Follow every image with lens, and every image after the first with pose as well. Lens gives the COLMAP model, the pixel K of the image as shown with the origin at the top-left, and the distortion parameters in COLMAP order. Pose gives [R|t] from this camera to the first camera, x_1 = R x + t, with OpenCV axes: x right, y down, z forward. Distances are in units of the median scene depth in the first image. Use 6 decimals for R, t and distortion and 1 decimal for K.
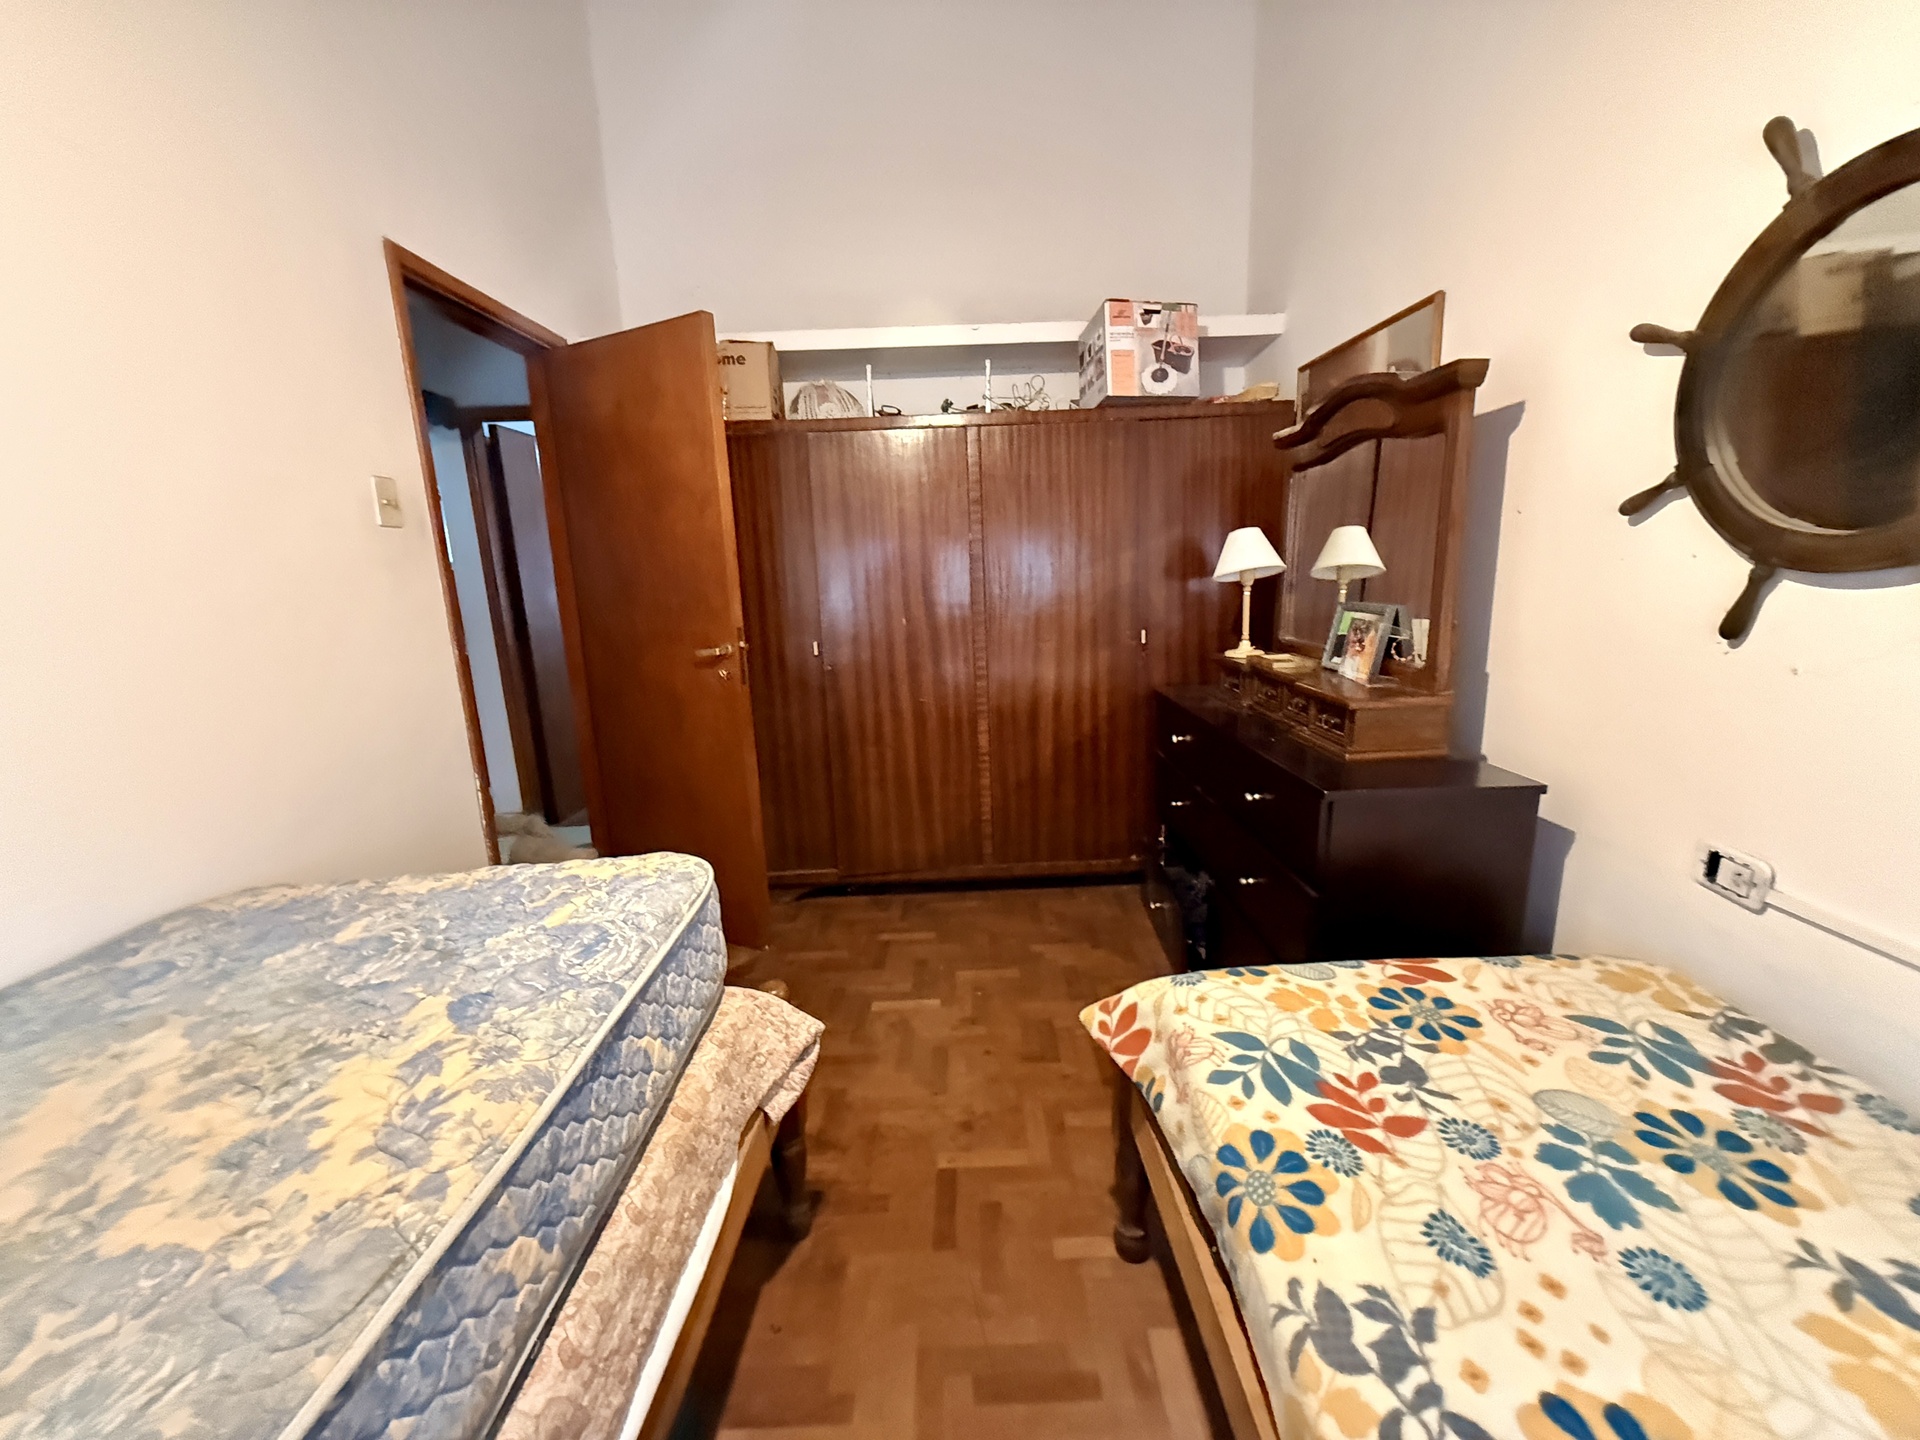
lens RADIAL K [[763.8, 0, 964.4], [0, 763.8, 713.9], [0, 0, 1]] dist [-0.000100, -0.000335]
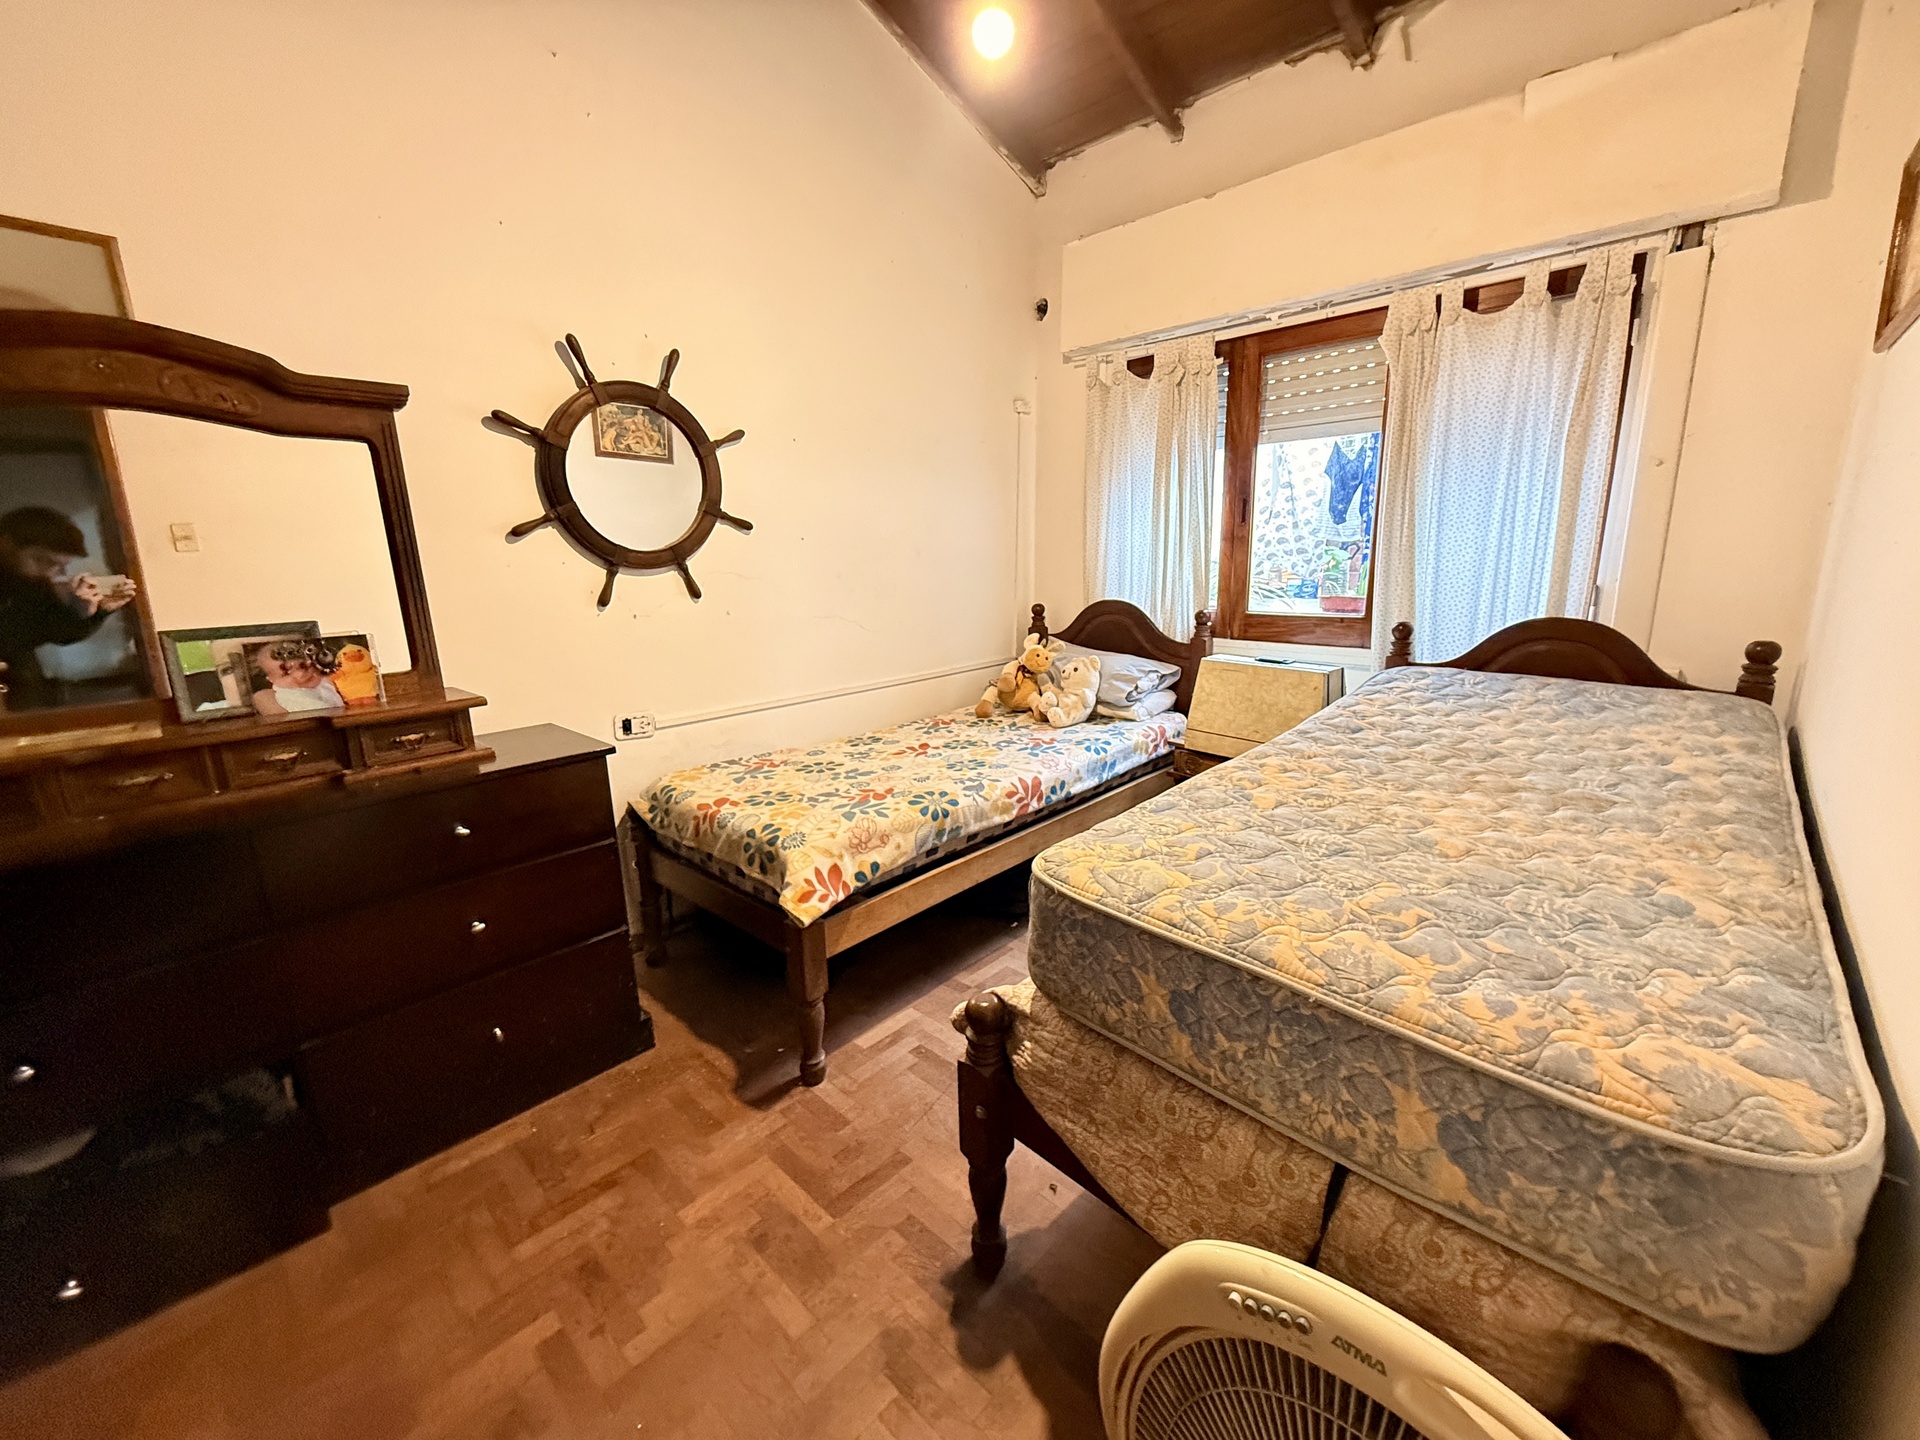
lens RADIAL K [[763.8, 0, 966.5], [0, 763.8, 720.6], [0, 0, 1]] dist [-0.000100, -0.000335]
pose [[-0.718618, -0.095135, 0.688867, -1.104084], [0.184749, 0.928881, 0.321010, -0.319276], [-0.670415, 0.357951, -0.649935, 1.996463]]
